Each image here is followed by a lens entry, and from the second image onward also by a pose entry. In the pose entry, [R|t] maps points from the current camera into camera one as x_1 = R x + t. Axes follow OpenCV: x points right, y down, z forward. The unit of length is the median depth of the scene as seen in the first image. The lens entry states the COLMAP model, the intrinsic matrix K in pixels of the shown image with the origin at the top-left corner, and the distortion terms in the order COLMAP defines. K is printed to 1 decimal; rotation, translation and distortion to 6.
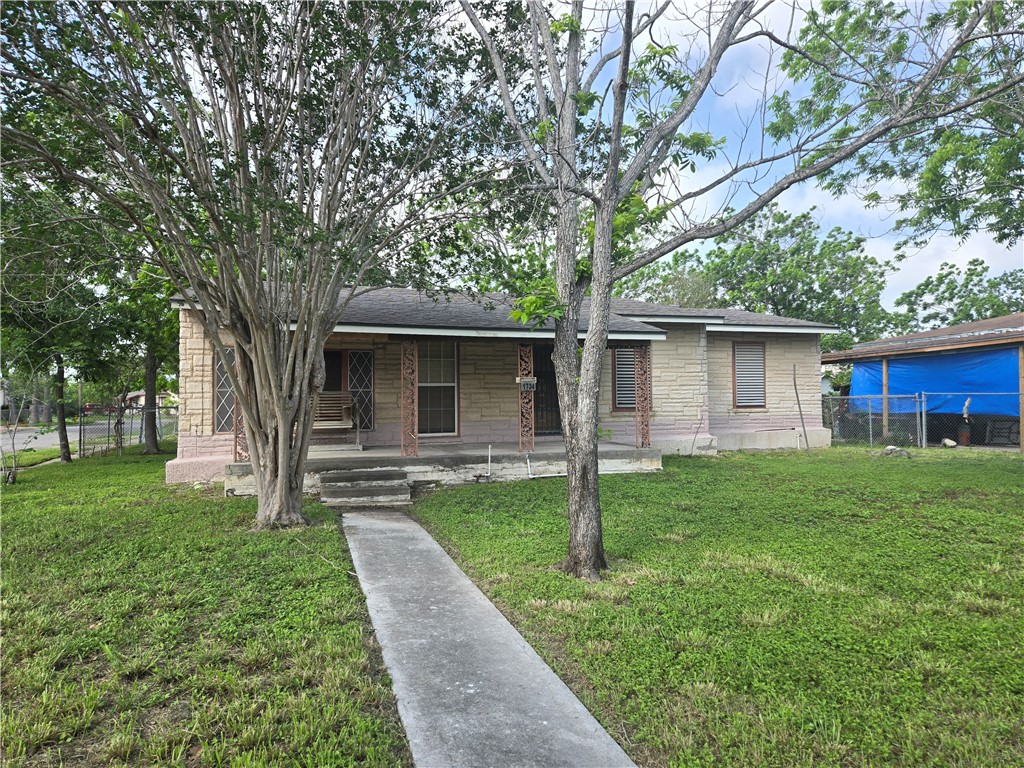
lens RADIAL K [[547.4, 0, 515.3], [0, 547.4, 391.1], [0, 0, 1]] dist [0.022998, 0.000137]
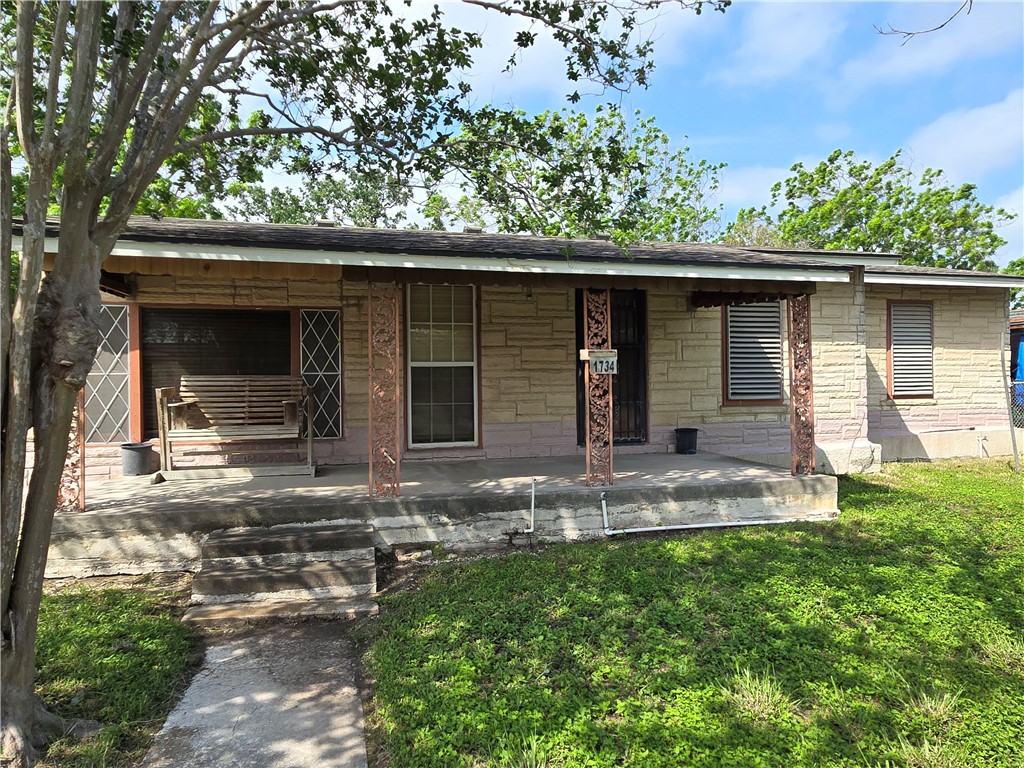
lens RADIAL K [[608.3, 0, 511.1], [0, 608.3, 380.6], [0, 0, 1]] dist [-0.001641, 0.000188]
pose [[0.997889, -0.000952, -0.064938, -0.023307], [0.001659, 0.999940, 0.010832, -0.000879], [0.064924, -0.010917, 0.997830, 0.316791]]
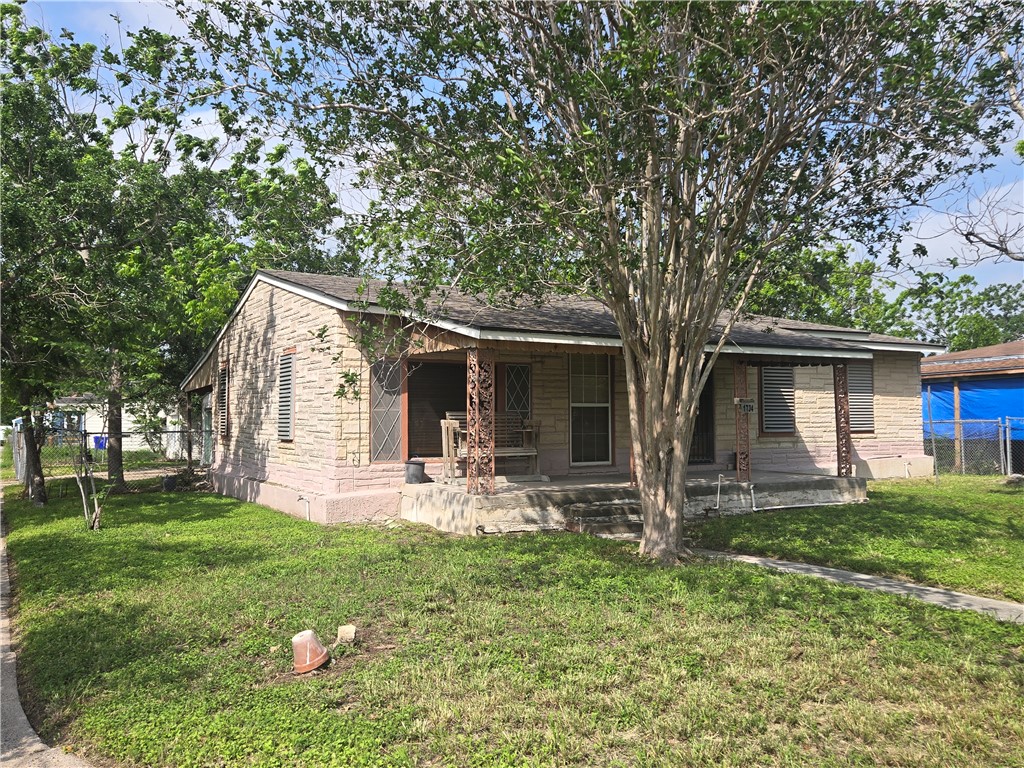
lens RADIAL K [[683.8, 0, 510.9], [0, 683.8, 382.4], [0, 0, 1]] dist [0.012364, 0.002712]
pose [[0.990119, 0.012232, 0.139694, -0.420661], [-0.005920, 0.998946, -0.045516, 0.002221], [-0.140104, 0.044239, 0.989148, -0.044311]]
